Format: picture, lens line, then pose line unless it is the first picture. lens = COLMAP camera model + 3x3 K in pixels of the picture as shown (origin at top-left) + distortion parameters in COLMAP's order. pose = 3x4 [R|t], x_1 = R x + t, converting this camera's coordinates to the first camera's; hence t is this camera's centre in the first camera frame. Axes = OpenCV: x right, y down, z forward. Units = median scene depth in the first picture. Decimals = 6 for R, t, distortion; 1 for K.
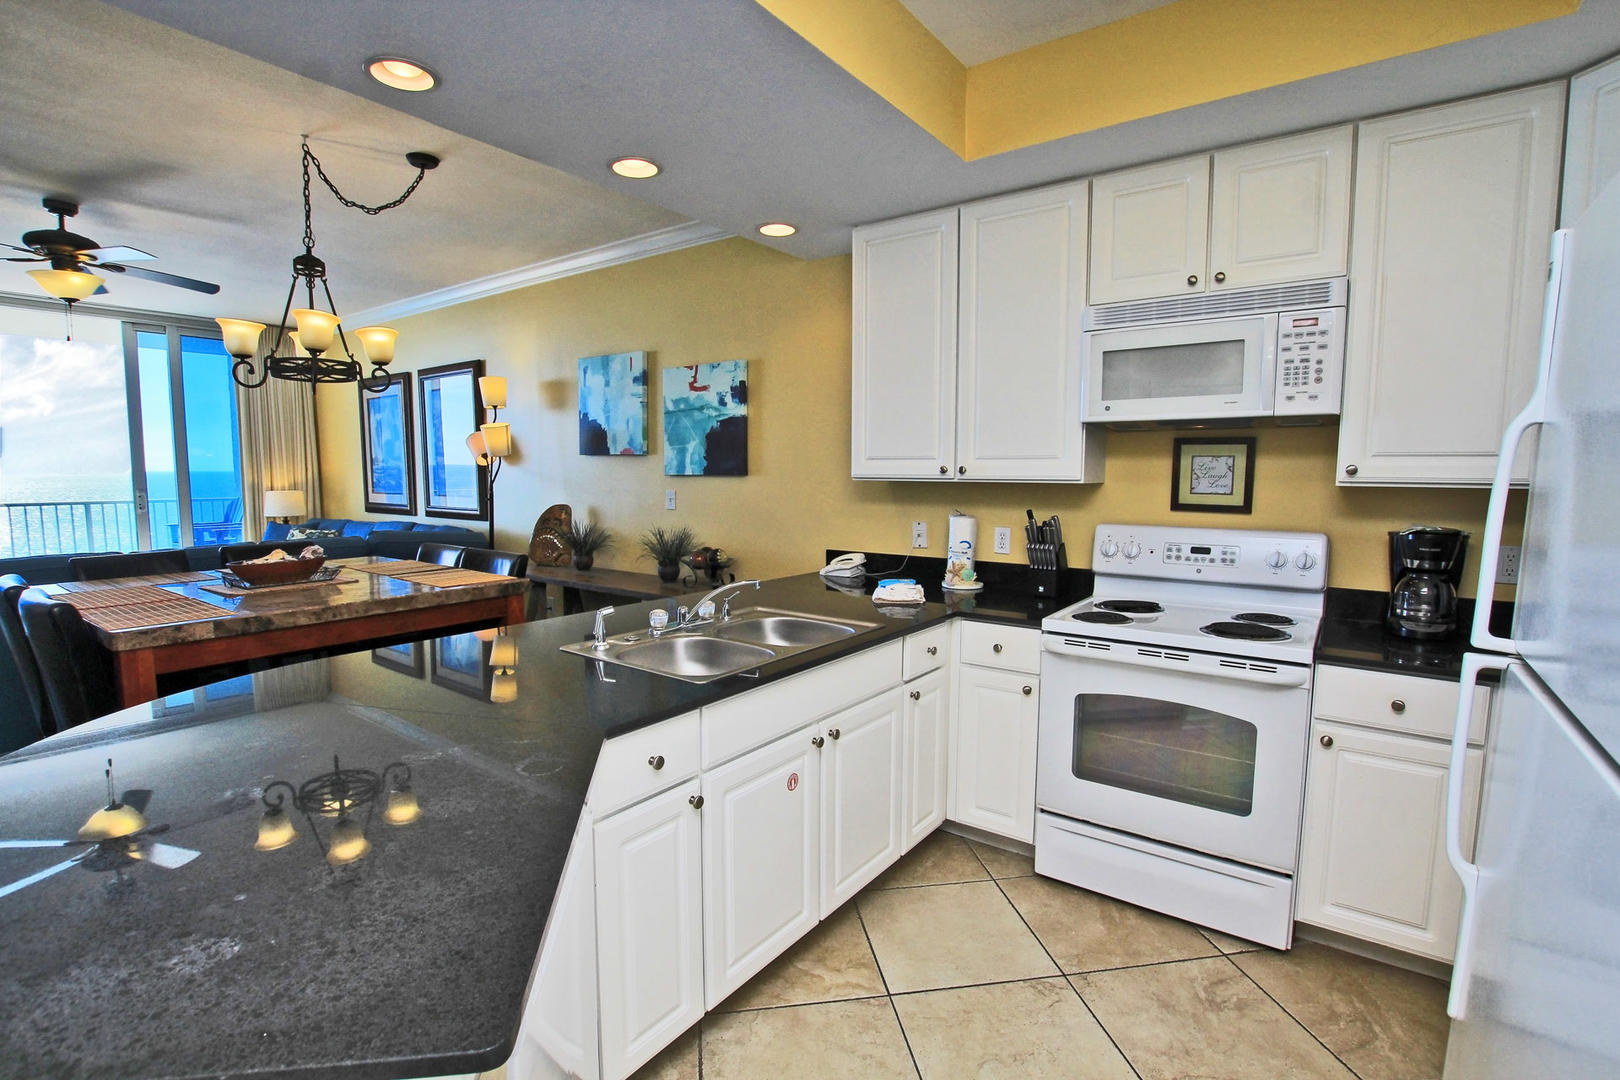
lens RADIAL K [[758.8, 0, 814.7], [0, 758.8, 550.1], [0, 0, 1]] dist [-0.026865, -0.000539]
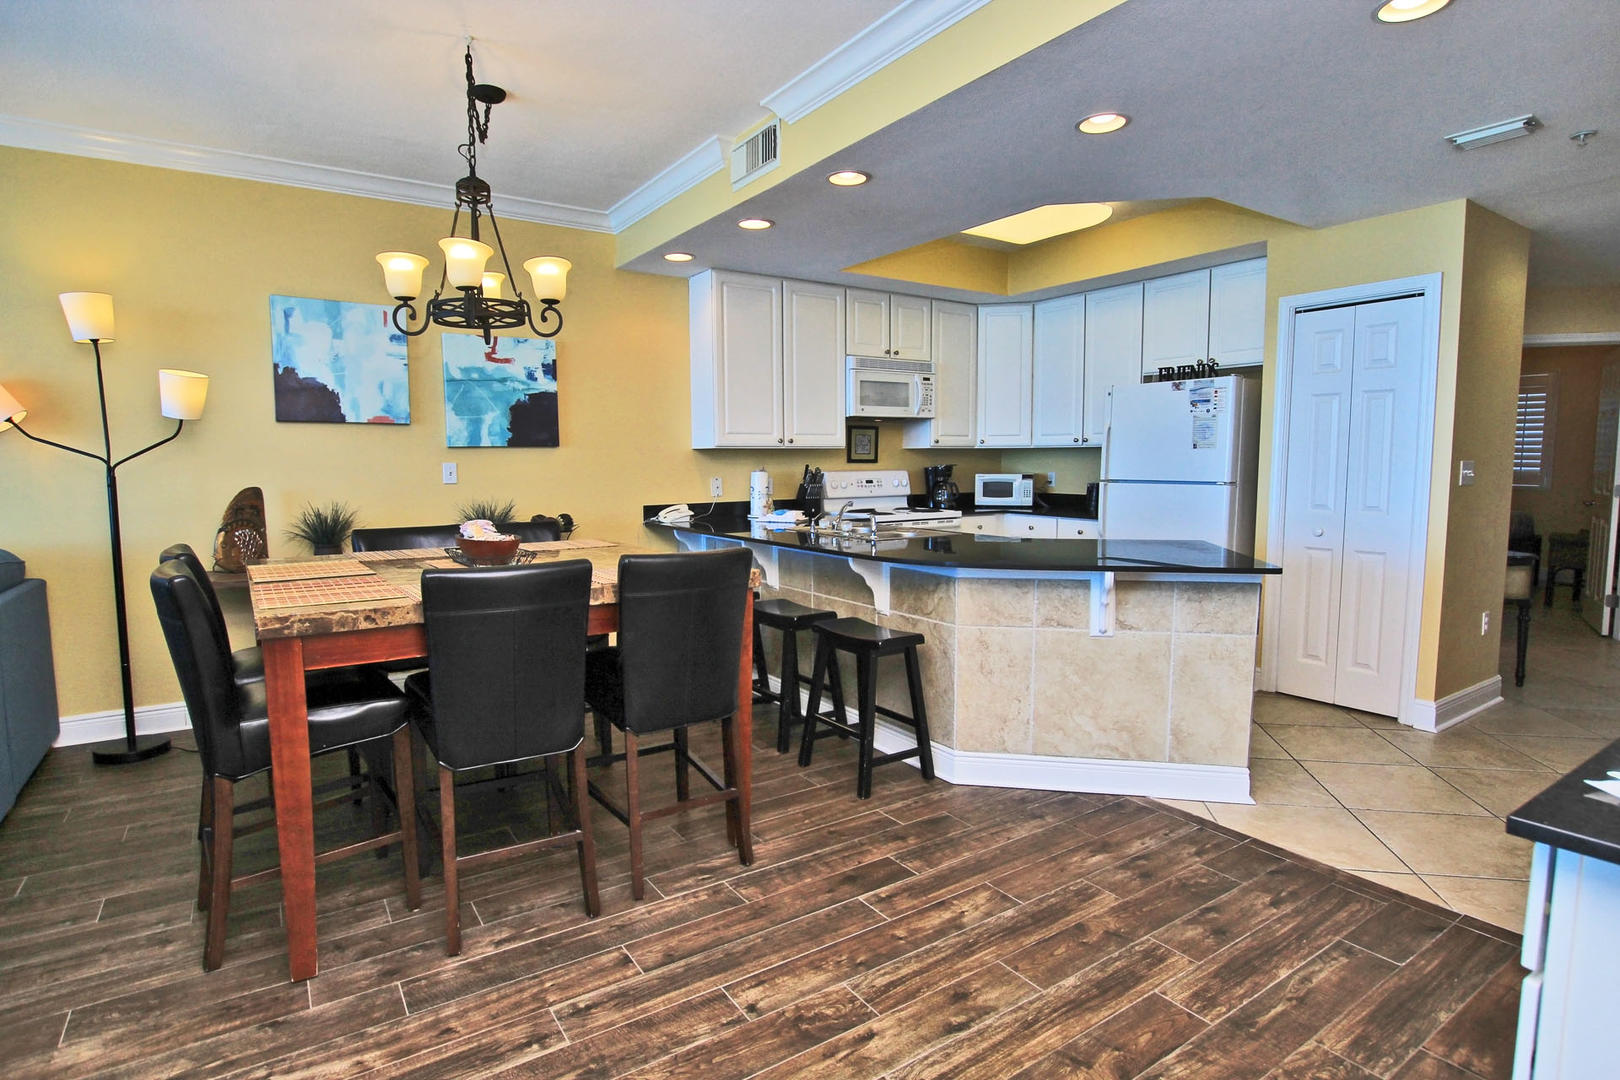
lens RADIAL K [[852.3, 0, 814.3], [0, 852.3, 538.3], [0, 0, 1]] dist [-0.003846, -0.000201]
pose [[0.334977, -0.103859, 0.936485, -1.142339], [0.098302, 0.992335, 0.074890, -0.023198], [-0.937084, 0.066972, 0.342619, 0.245527]]
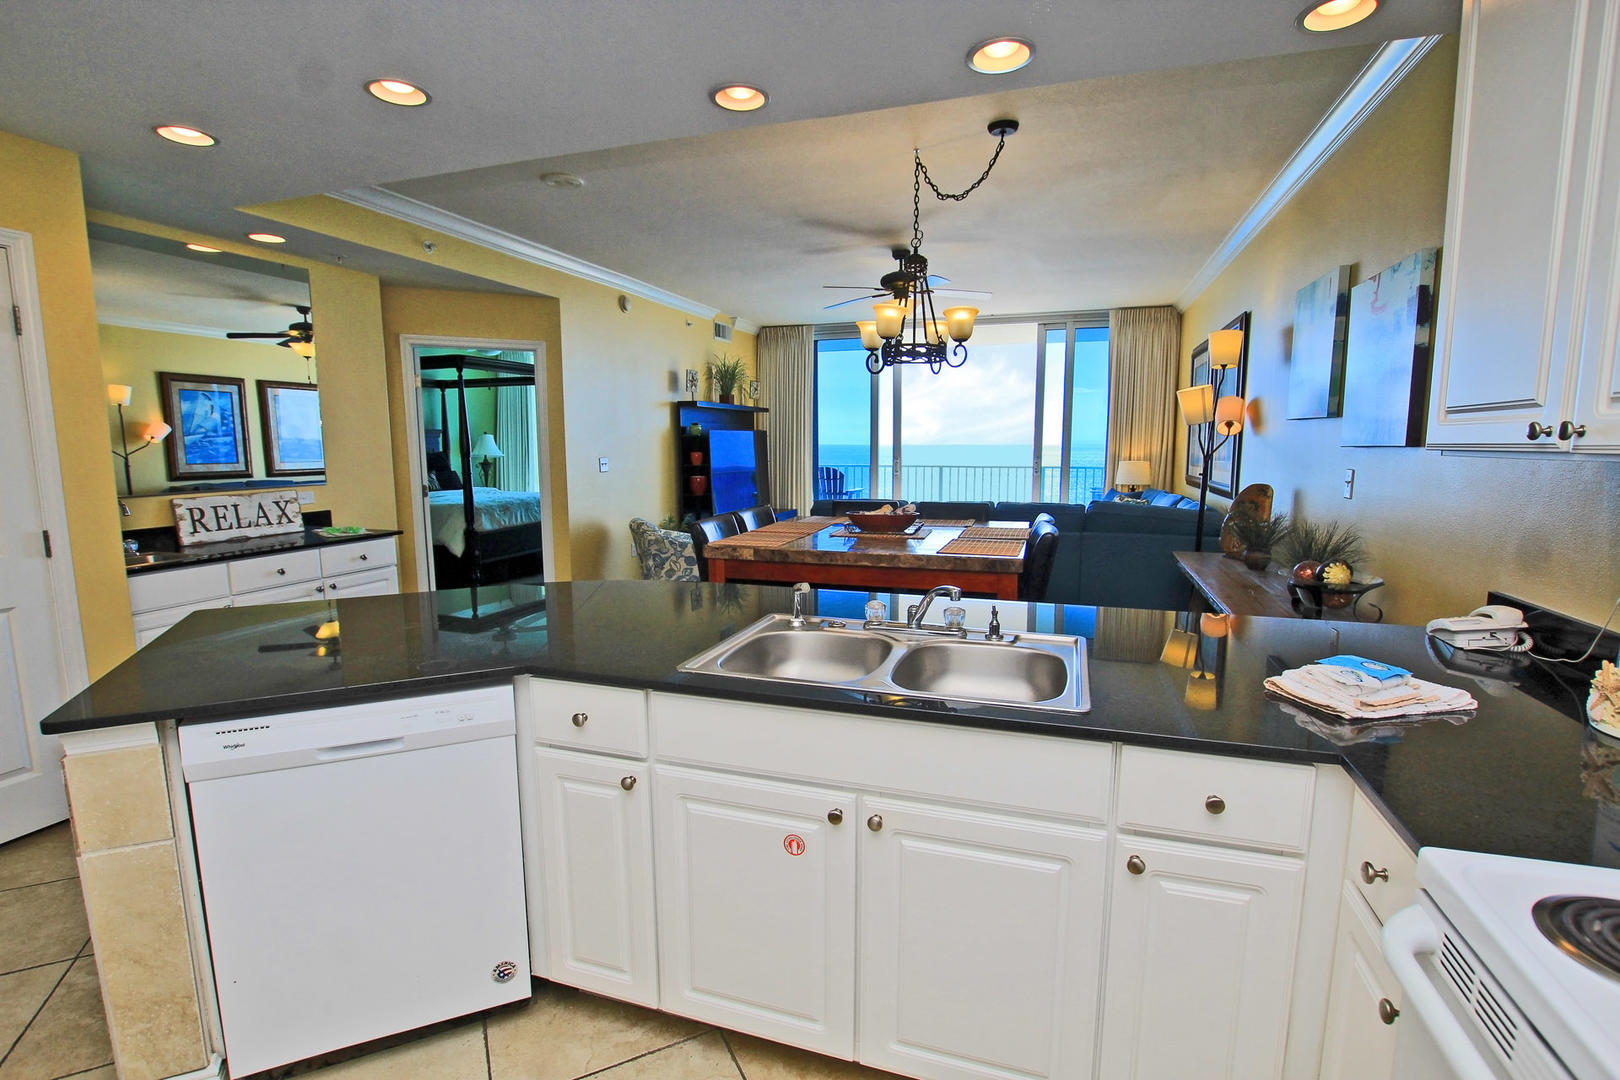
lens RADIAL K [[758.8, 0, 812.9], [0, 758.8, 544.1], [0, 0, 1]] dist [-0.026865, -0.000539]
pose [[0.304251, 0.121572, -0.944802, 0.350994], [-0.098281, 0.990536, 0.095808, -0.036309], [0.947508, 0.063707, 0.313320, 0.407142]]
